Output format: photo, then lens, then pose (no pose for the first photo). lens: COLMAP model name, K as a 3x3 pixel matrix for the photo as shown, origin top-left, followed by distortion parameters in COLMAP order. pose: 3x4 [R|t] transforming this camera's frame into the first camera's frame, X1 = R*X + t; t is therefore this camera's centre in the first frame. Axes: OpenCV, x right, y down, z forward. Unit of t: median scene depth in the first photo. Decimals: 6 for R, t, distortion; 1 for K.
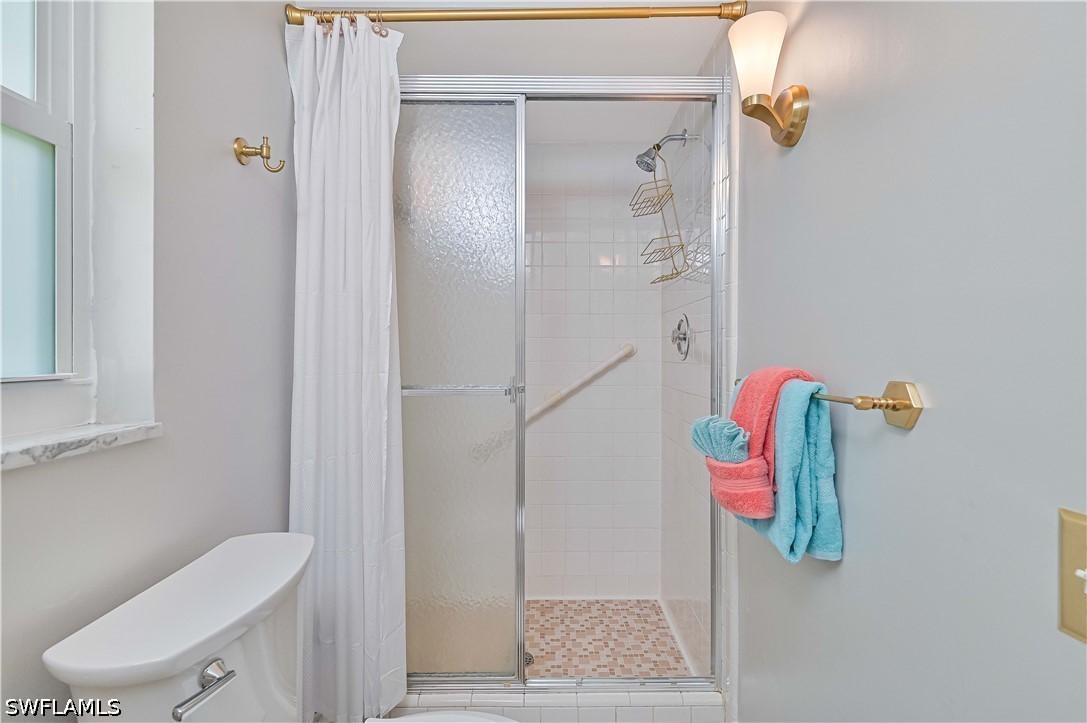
lens RADIAL K [[509.1, 0, 548.2], [0, 509.1, 354.1], [0, 0, 1]] dist [0.001205, 0.000324]
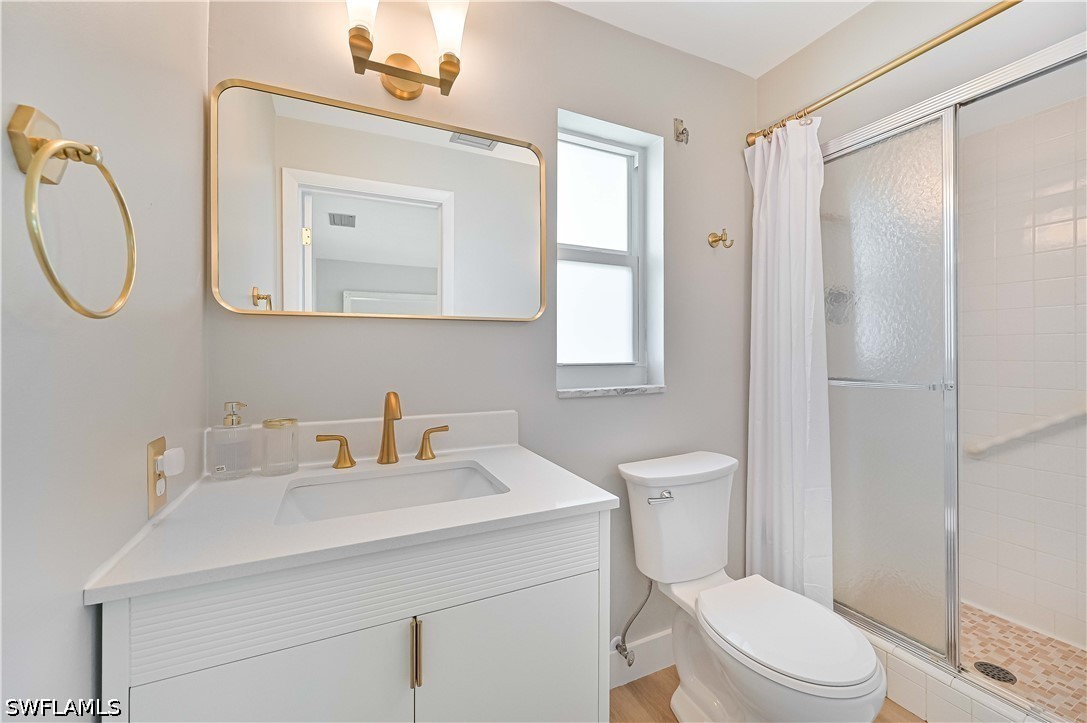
lens RADIAL K [[433.2, 0, 543.1], [0, 433.2, 353.7], [0, 0, 1]] dist [-0.000953, -0.000009]
pose [[0.429029, -0.001387, -0.903289, 0.447895], [0.000980, 0.999999, -0.001070, 0.001131], [0.903290, -0.000426, 0.429030, -0.166187]]
